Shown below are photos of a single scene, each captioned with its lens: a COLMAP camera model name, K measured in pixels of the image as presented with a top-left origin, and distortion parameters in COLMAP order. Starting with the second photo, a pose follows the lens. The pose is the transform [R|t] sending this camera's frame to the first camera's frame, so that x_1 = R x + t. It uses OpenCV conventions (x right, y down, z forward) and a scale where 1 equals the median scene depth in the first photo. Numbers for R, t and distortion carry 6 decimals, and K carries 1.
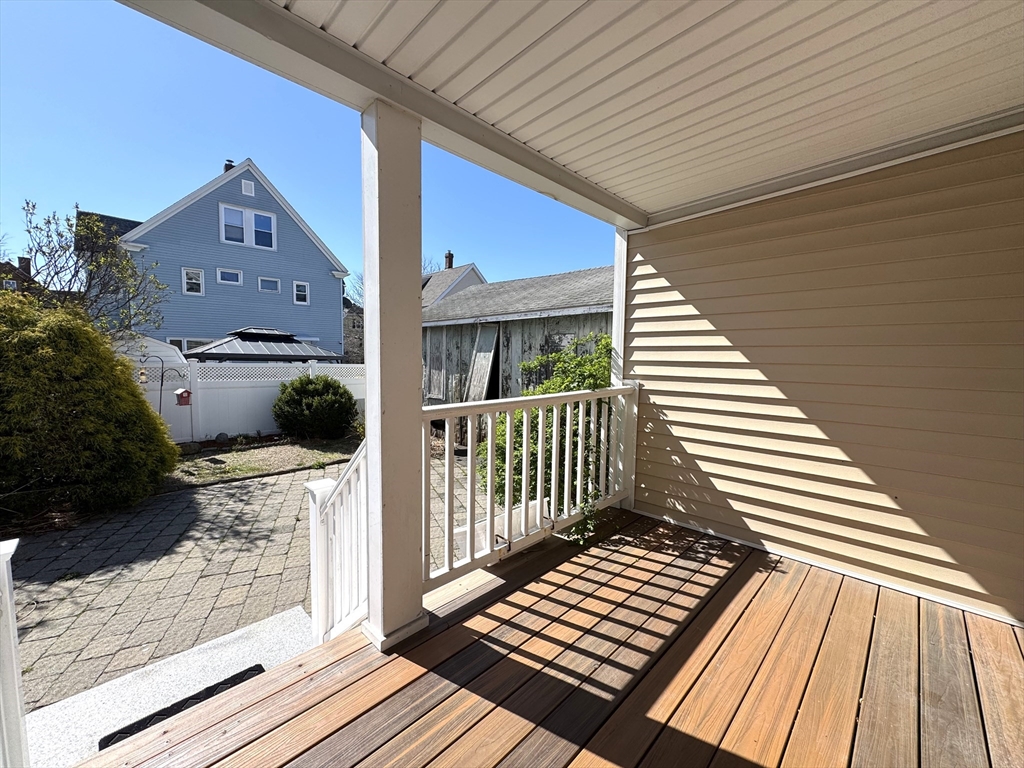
lens RADIAL K [[407.8, 0, 512.7], [0, 407.8, 382.6], [0, 0, 1]] dist [-0.000088, -0.000103]
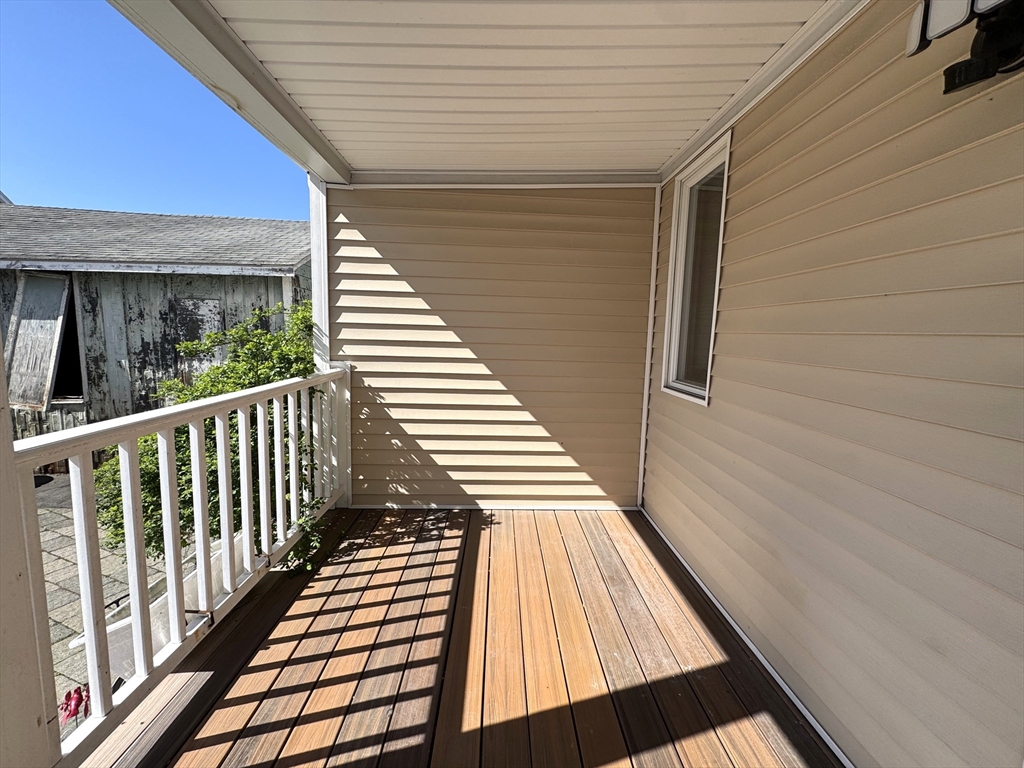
lens RADIAL K [[407.8, 0, 512.7], [0, 407.8, 382.6], [0, 0, 1]] dist [-0.000088, -0.000103]
pose [[0.684912, -0.077592, 0.724483, -0.103998], [0.028561, 0.996409, 0.079714, -0.023523], [-0.728066, -0.033906, 0.684668, 0.156060]]
